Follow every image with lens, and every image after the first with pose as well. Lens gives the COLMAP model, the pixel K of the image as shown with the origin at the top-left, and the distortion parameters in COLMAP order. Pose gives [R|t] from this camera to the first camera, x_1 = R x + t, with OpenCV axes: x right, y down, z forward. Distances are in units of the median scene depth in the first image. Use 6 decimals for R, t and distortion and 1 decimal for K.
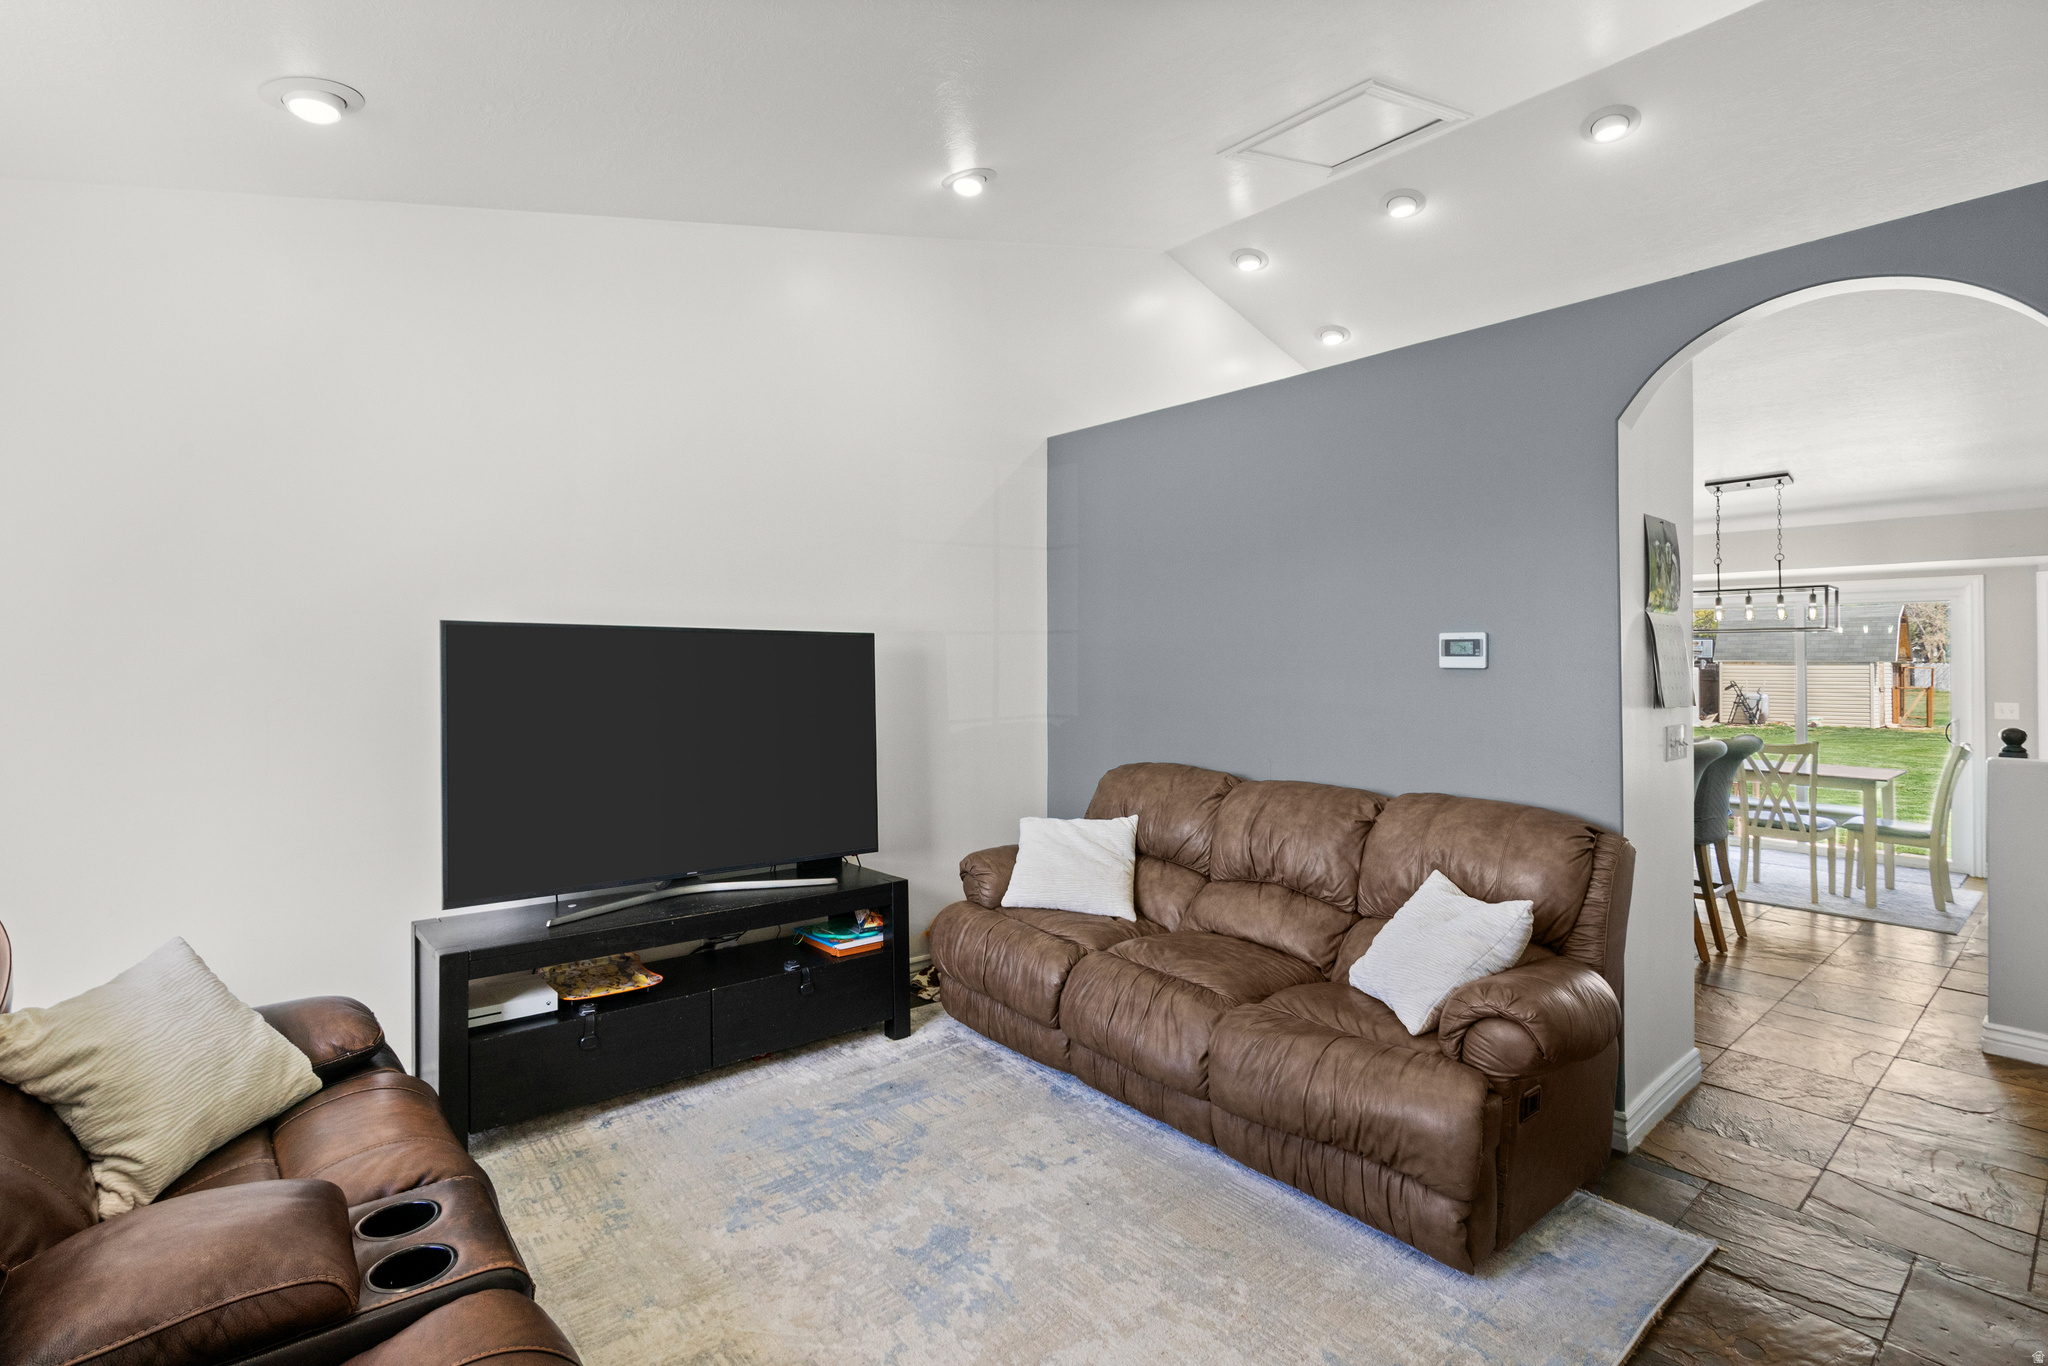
lens RADIAL K [[950.9, 0, 1014.7], [0, 950.9, 659.0], [0, 0, 1]] dist [0.005011, 0.001021]
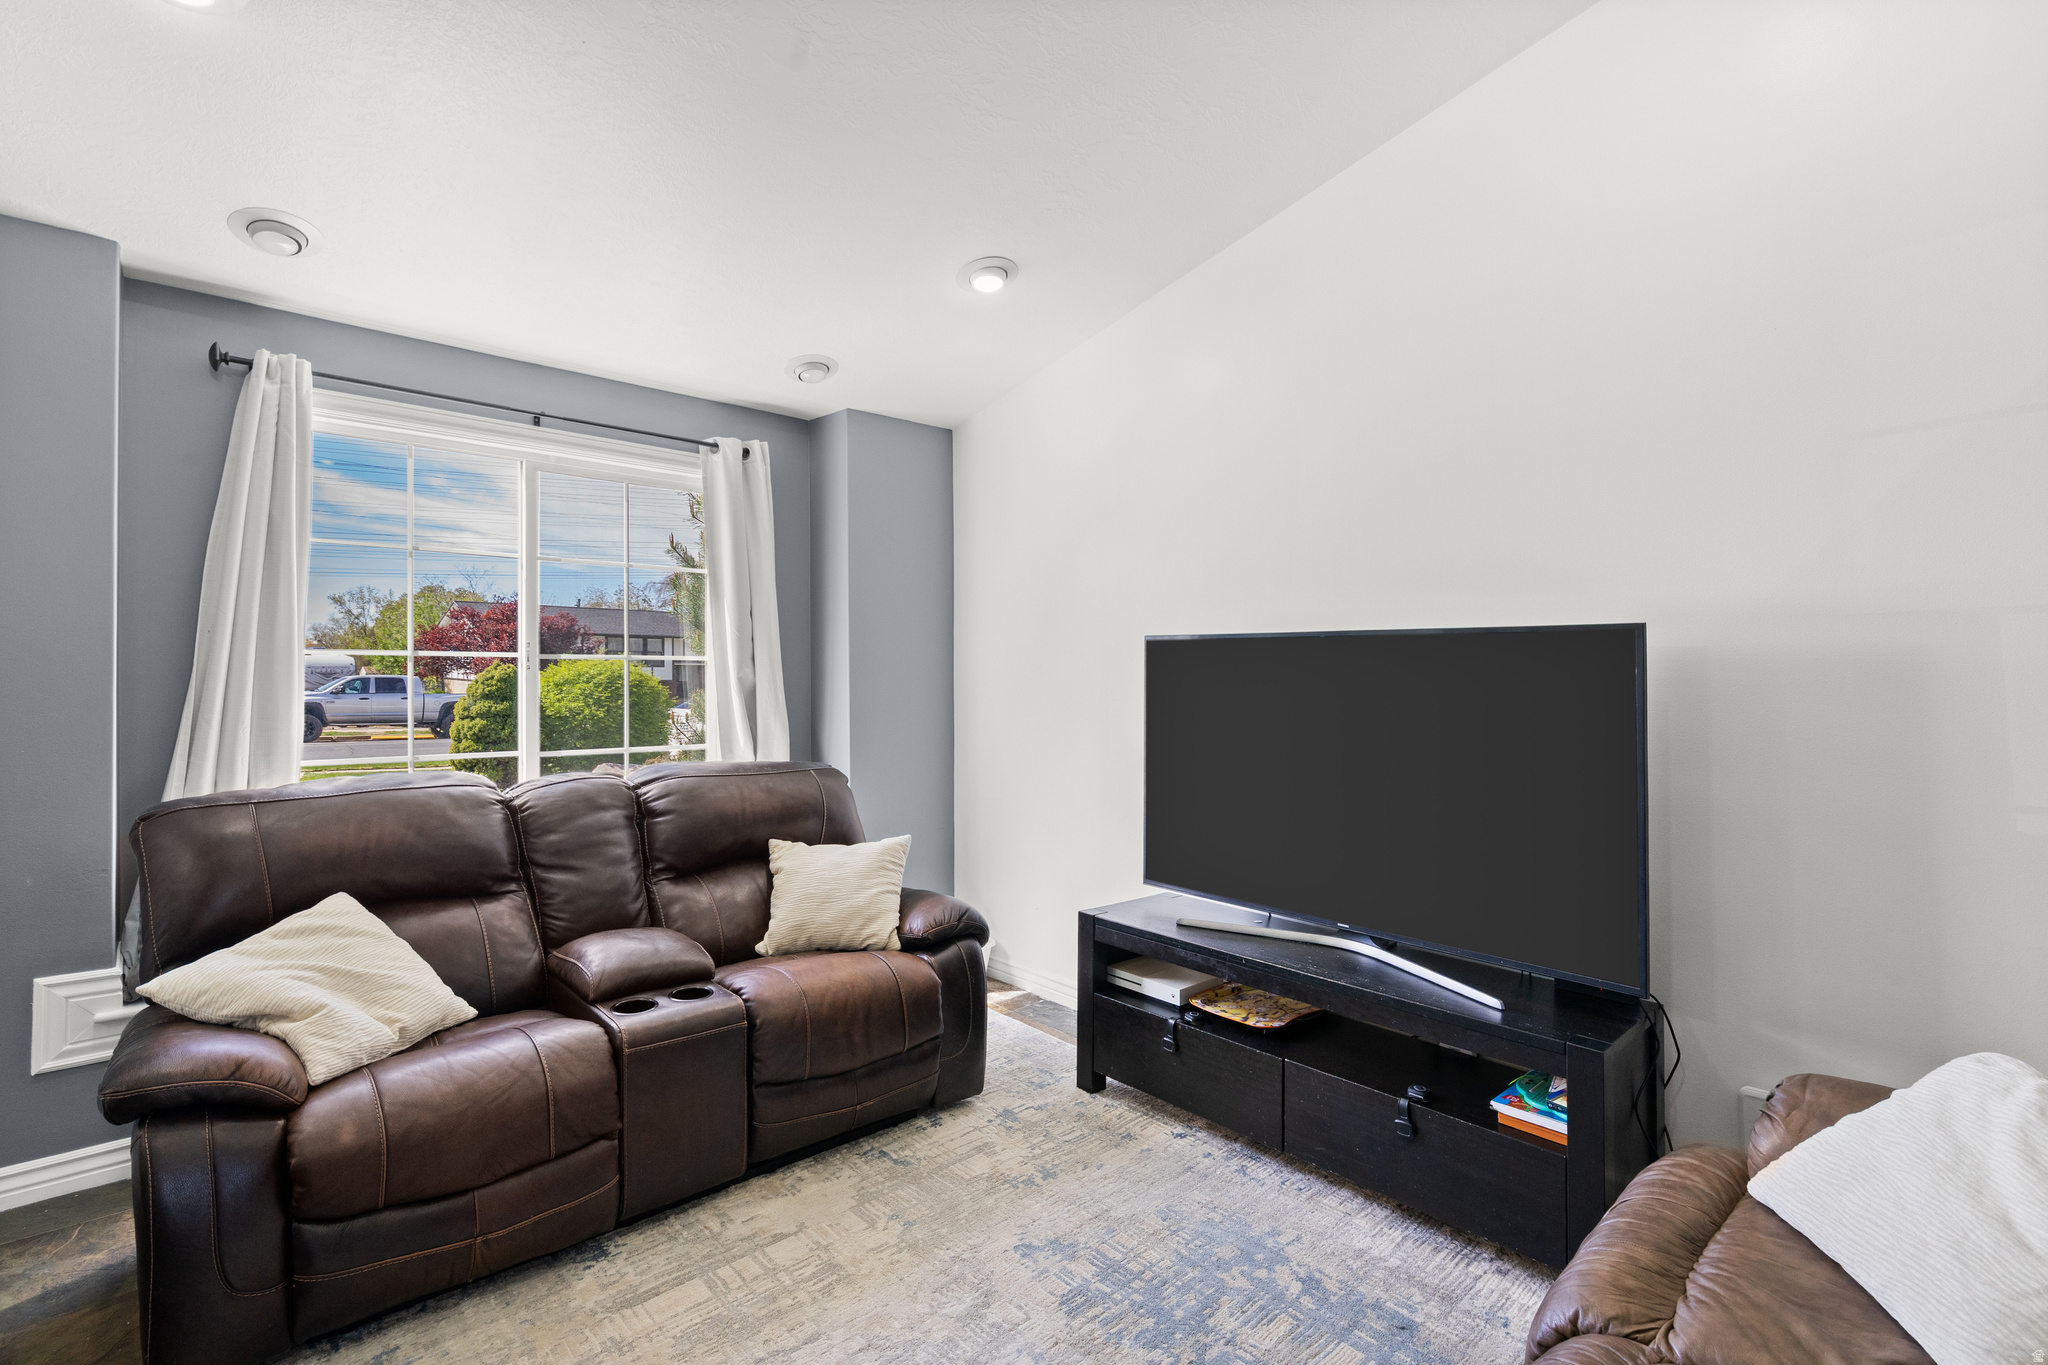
lens RADIAL K [[951.6, 0, 1008.1], [0, 951.6, 682.9], [0, 0, 1]] dist [0.003615, 0.000191]
pose [[0.040958, 0.007197, -0.999135, 0.226414], [-0.001345, 0.999974, 0.007147, 0.003422], [0.999160, 0.001051, 0.040966, 0.317304]]
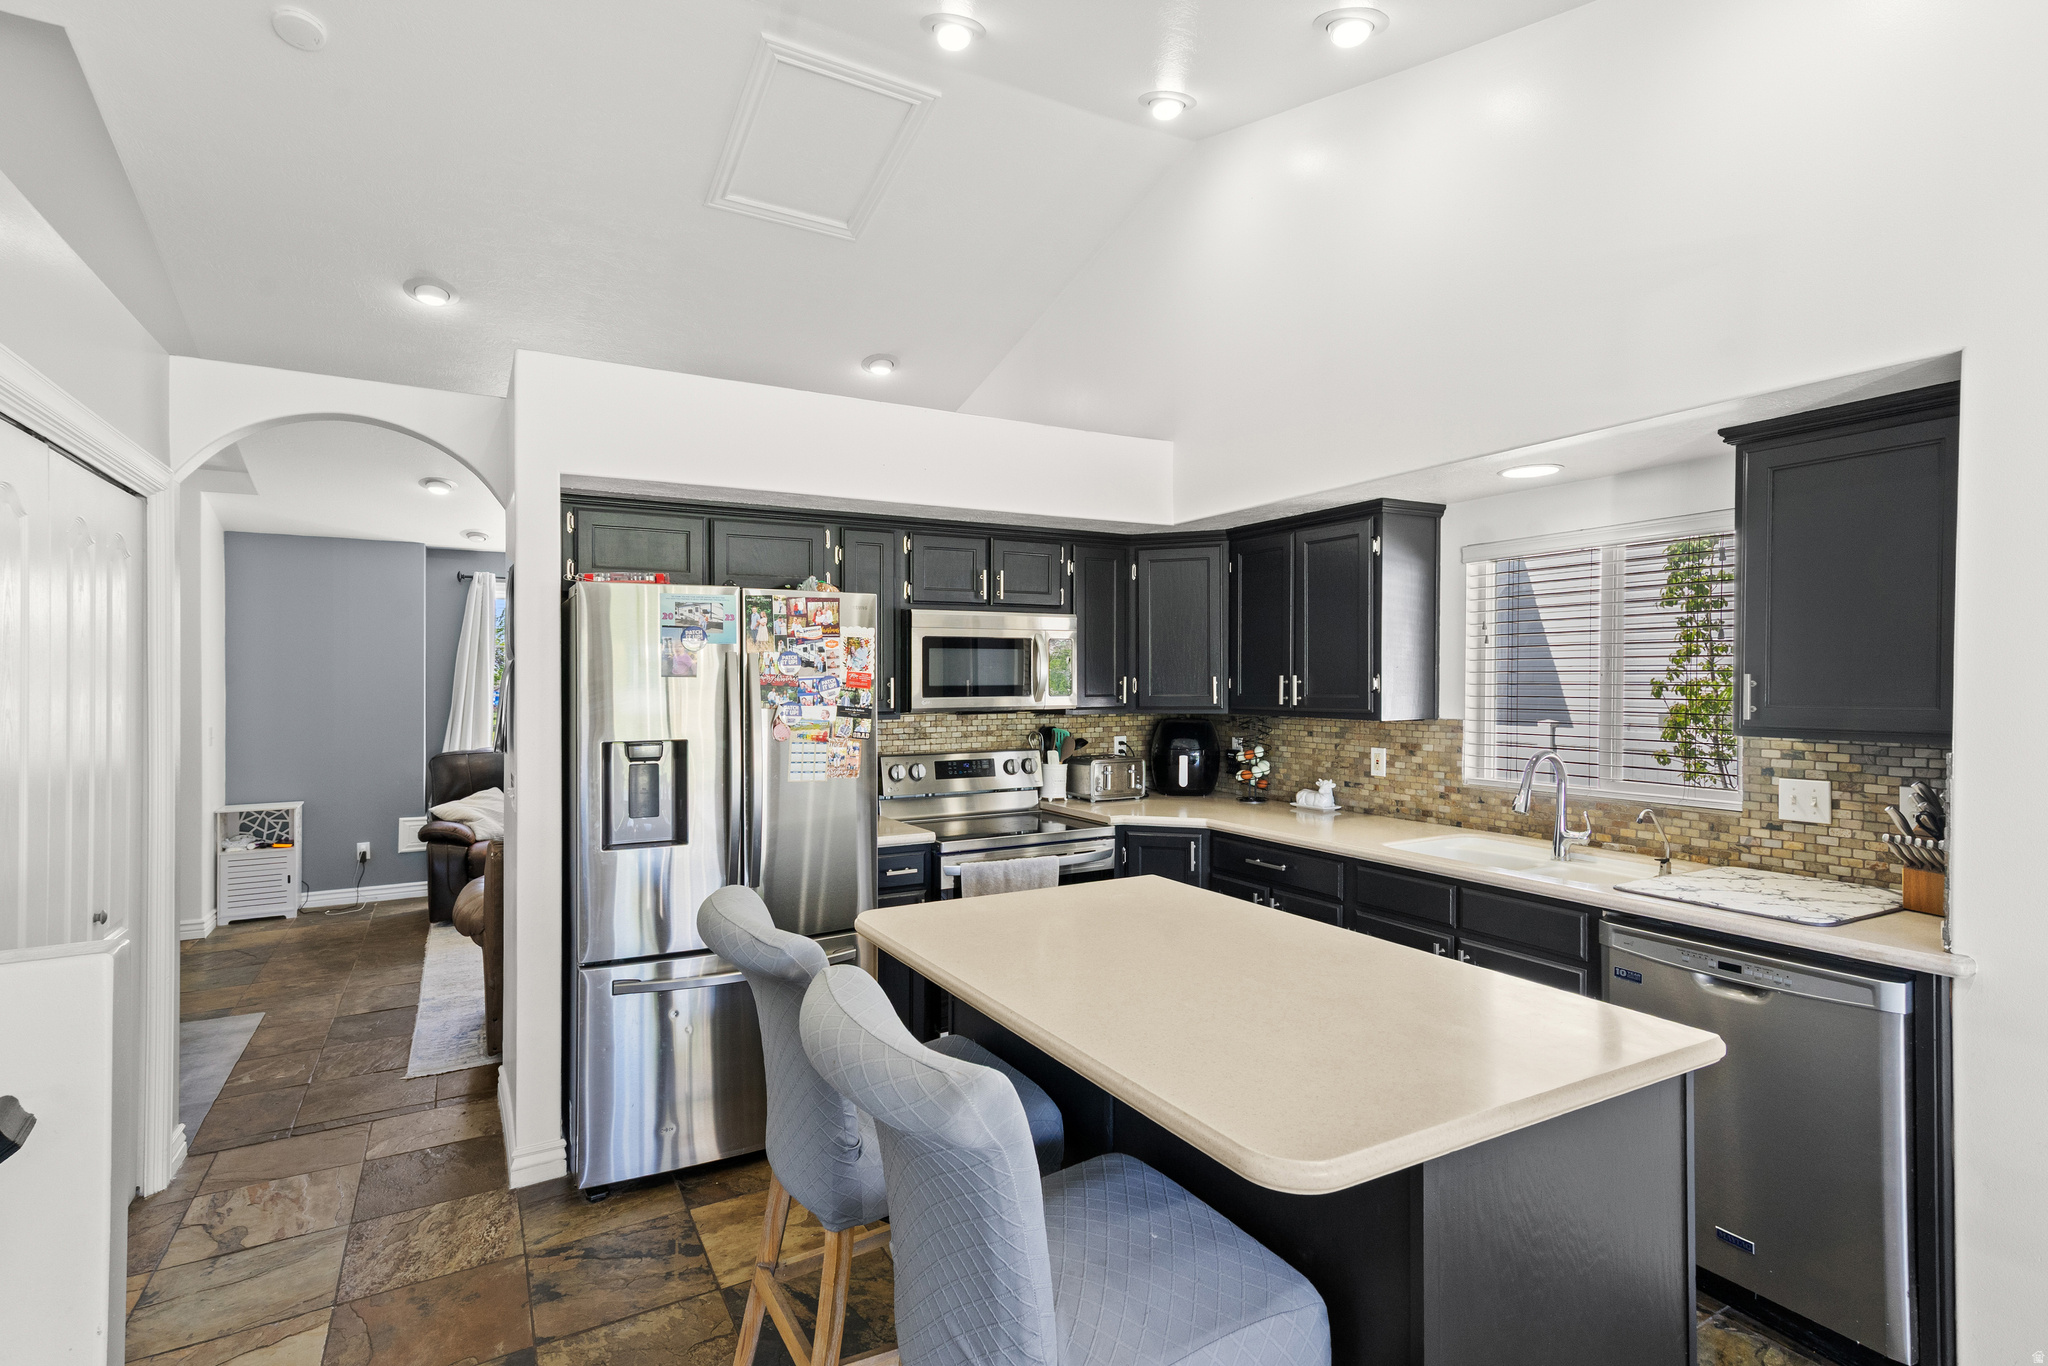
lens RADIAL K [[991.4, 0, 1018.8], [0, 991.4, 685.3], [0, 0, 1]] dist [0.024895, 0.000070]
pose [[-0.194966, -0.006208, -0.980790, 0.841452], [0.009334, 0.999923, -0.008184, -0.002398], [0.980766, -0.010751, -0.194893, 0.887138]]
